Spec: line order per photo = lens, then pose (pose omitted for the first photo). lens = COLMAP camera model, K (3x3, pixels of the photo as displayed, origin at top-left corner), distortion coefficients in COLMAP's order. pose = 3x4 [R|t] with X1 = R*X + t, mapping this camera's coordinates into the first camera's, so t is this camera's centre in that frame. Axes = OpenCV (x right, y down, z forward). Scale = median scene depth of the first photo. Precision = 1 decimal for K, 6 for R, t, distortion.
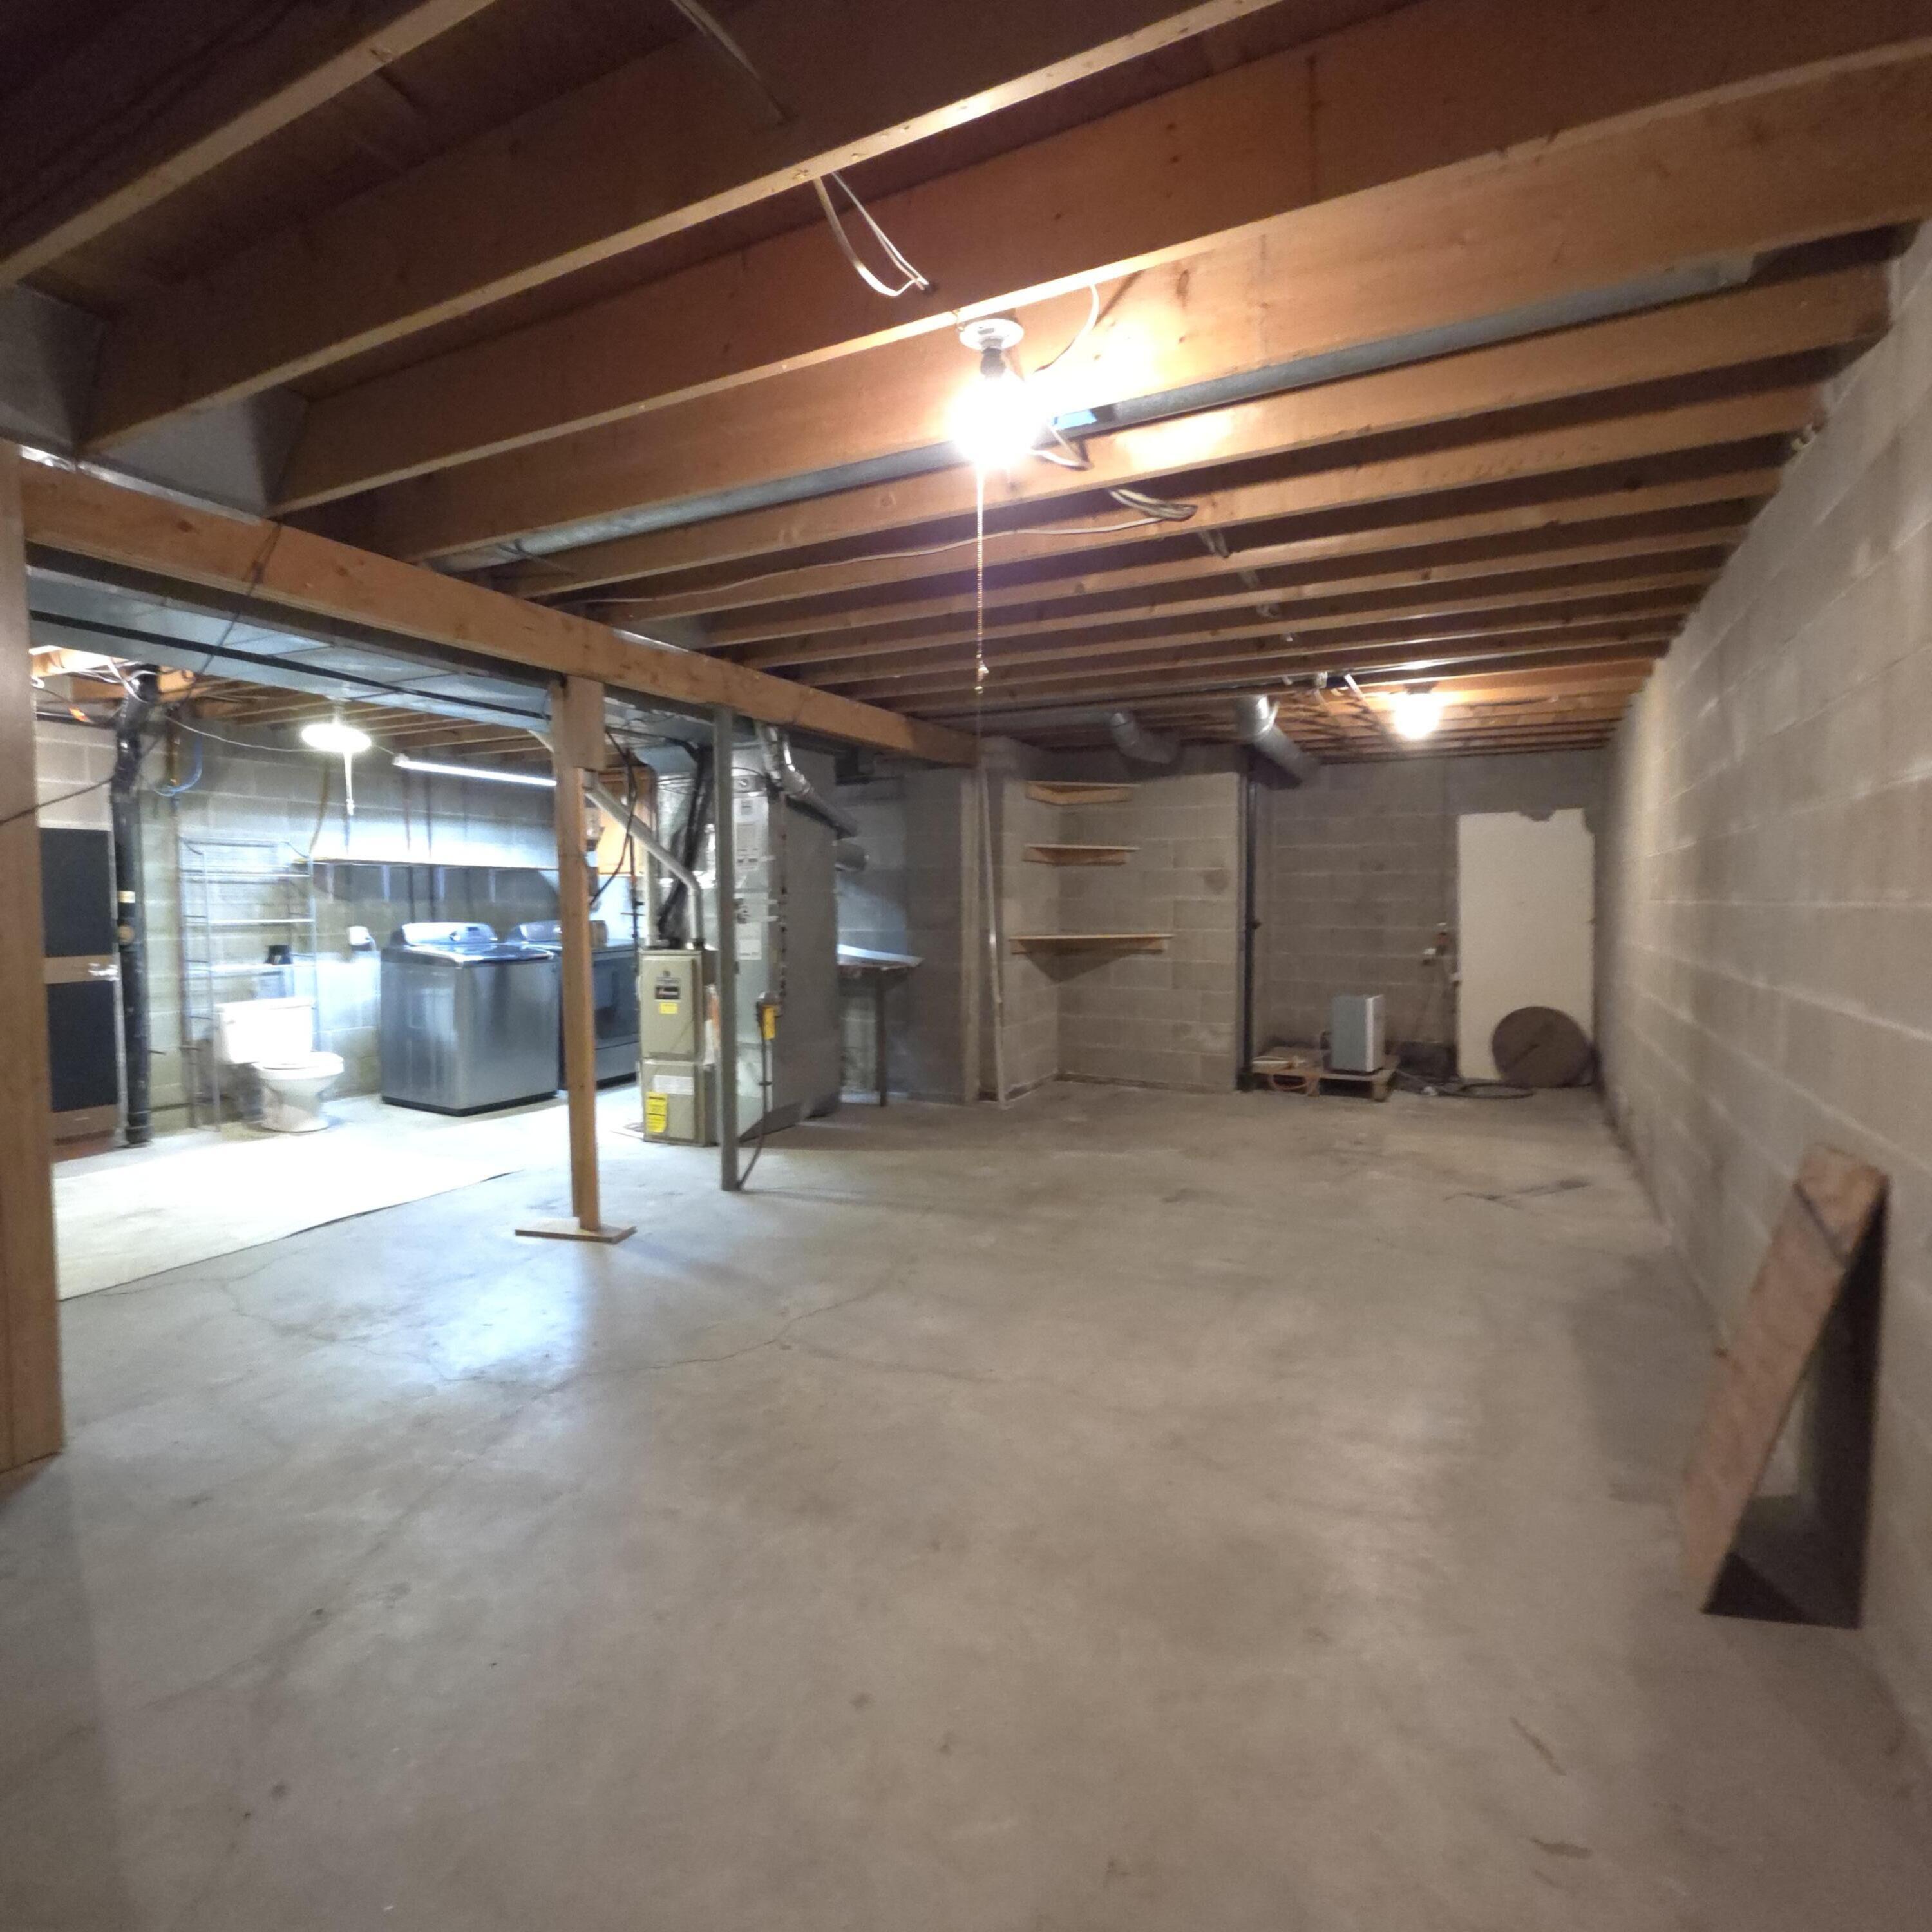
lens RADIAL K [[1043.9, 0, 964.4], [0, 1043.9, 959.2], [0, 0, 1]] dist [0.003211, 0.002421]
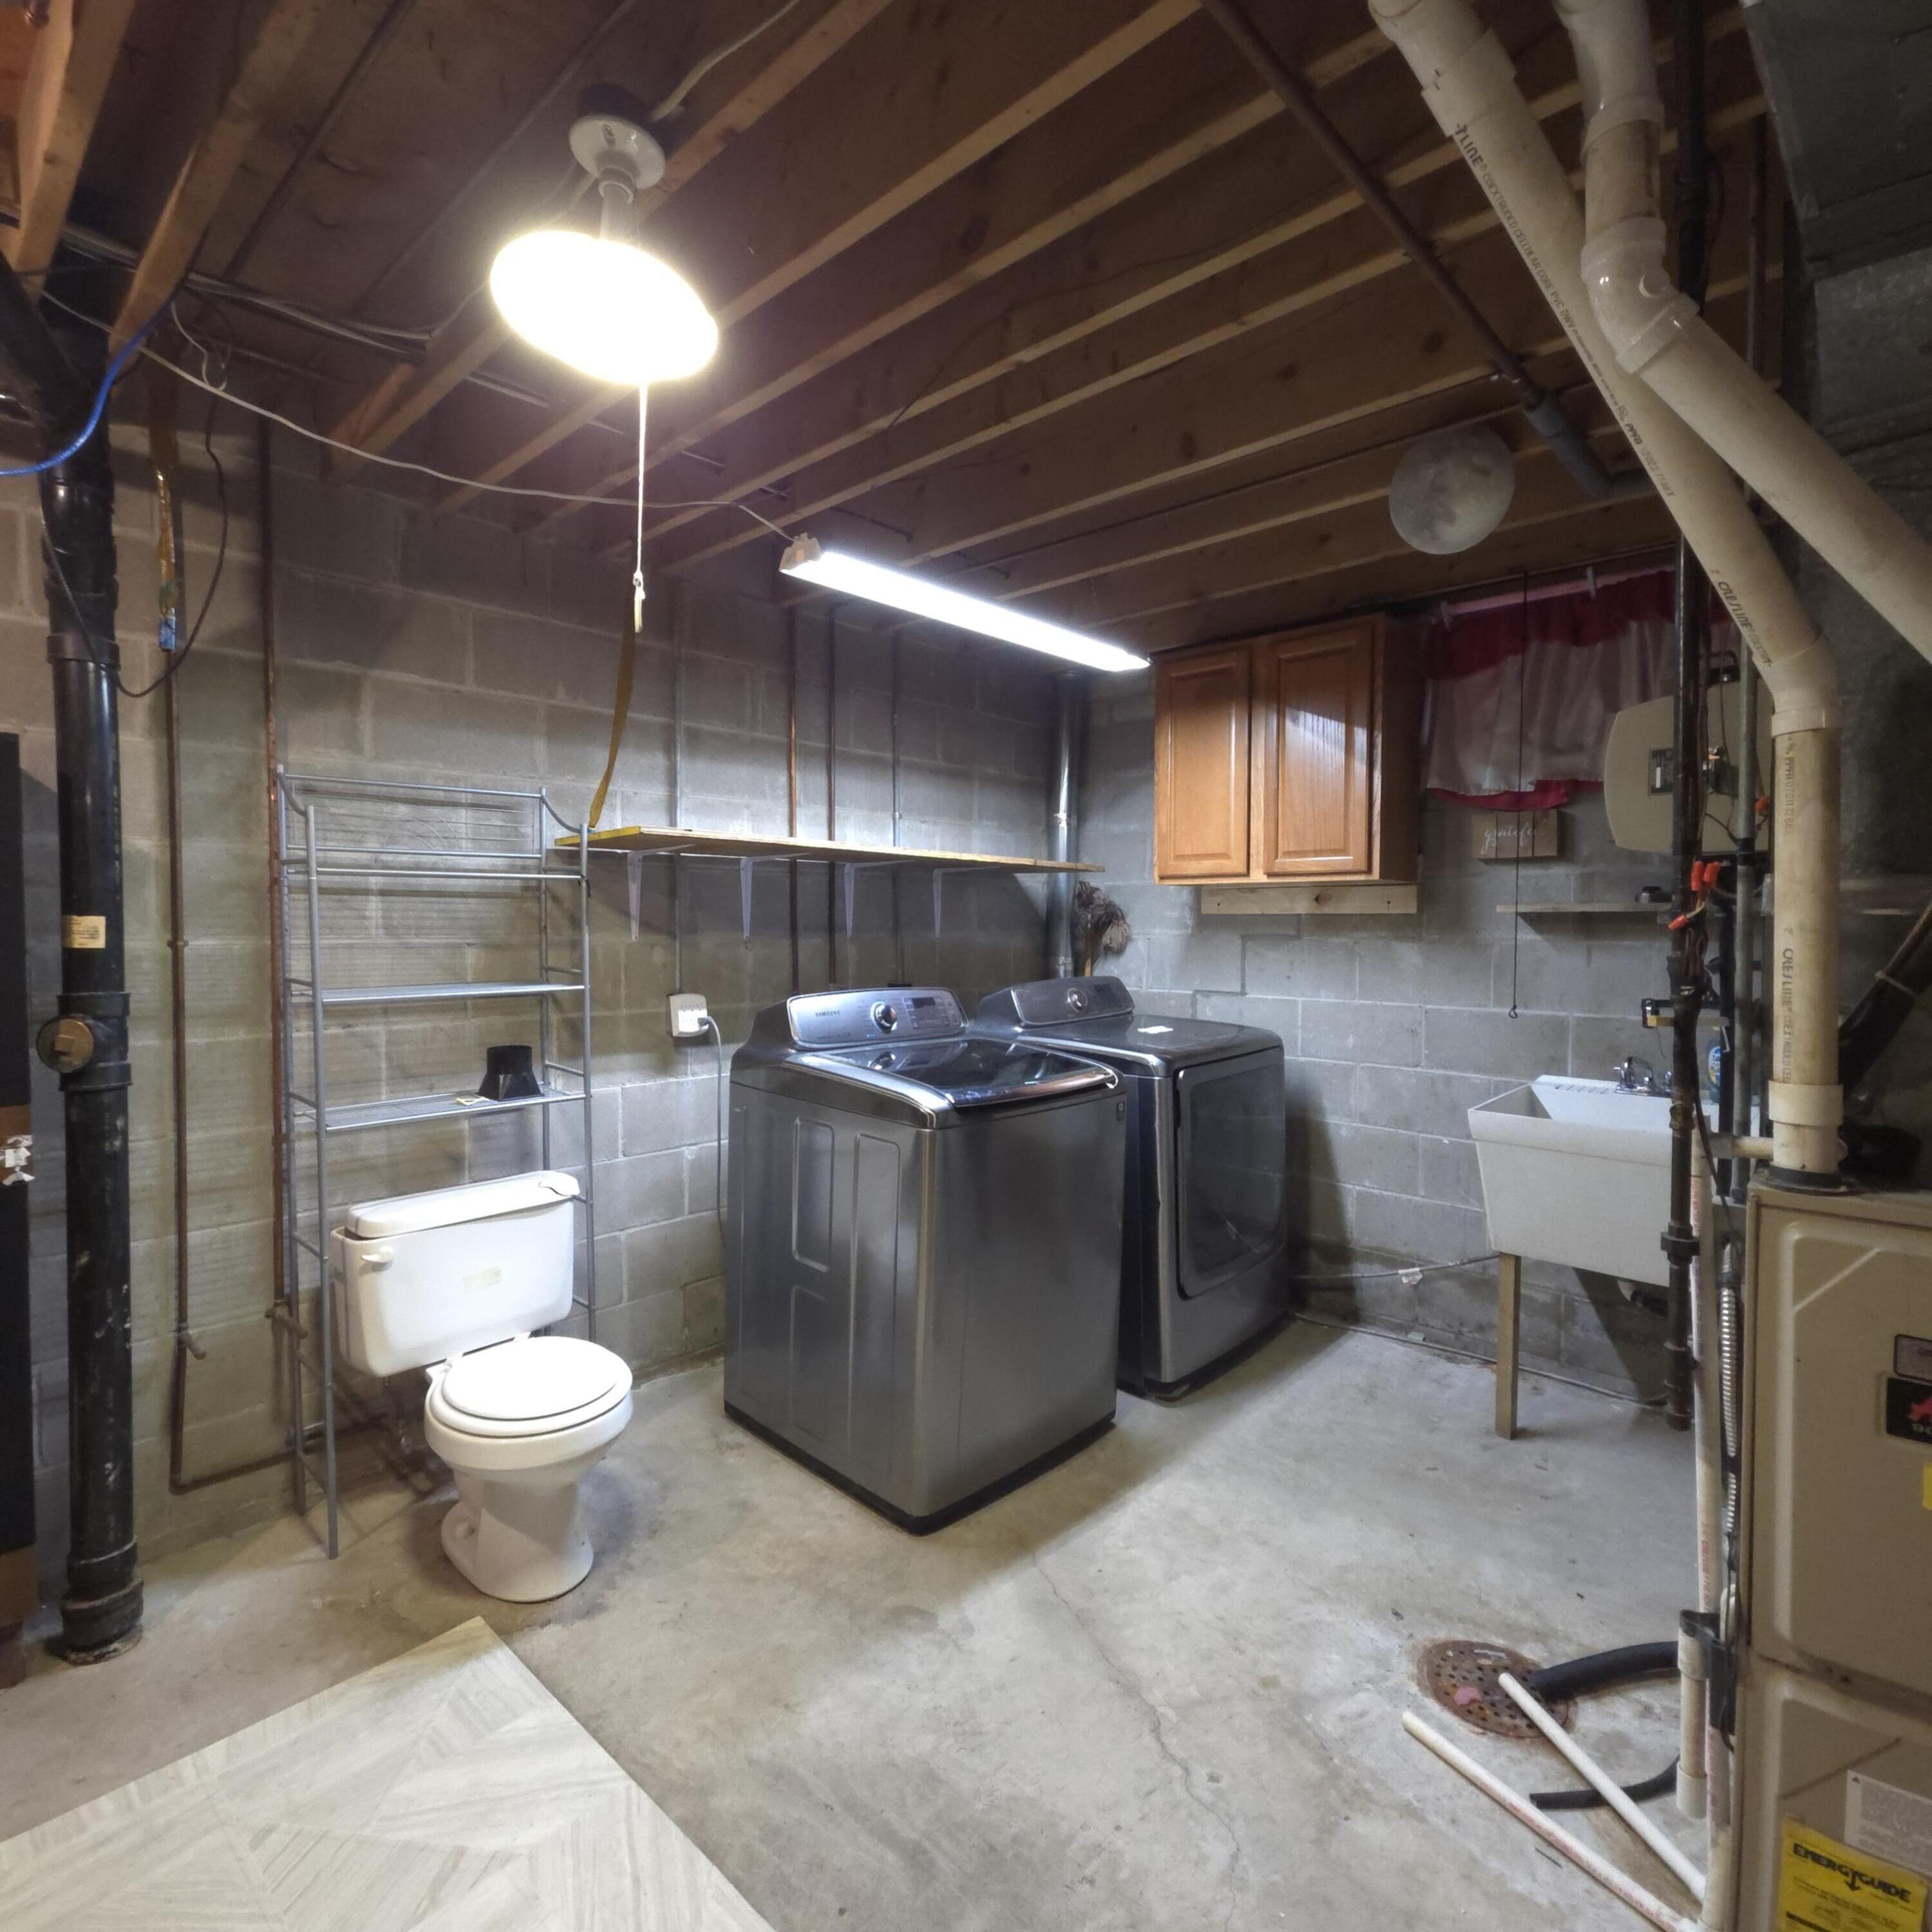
lens RADIAL K [[1043.9, 0, 967.8], [0, 1043.9, 960.7], [0, 0, 1]] dist [0.003211, 0.002421]
pose [[0.960377, 0.017428, -0.278160, -0.359980], [-0.021871, 0.999678, -0.012877, -0.044390], [0.277846, 0.018451, 0.960448, 0.637100]]
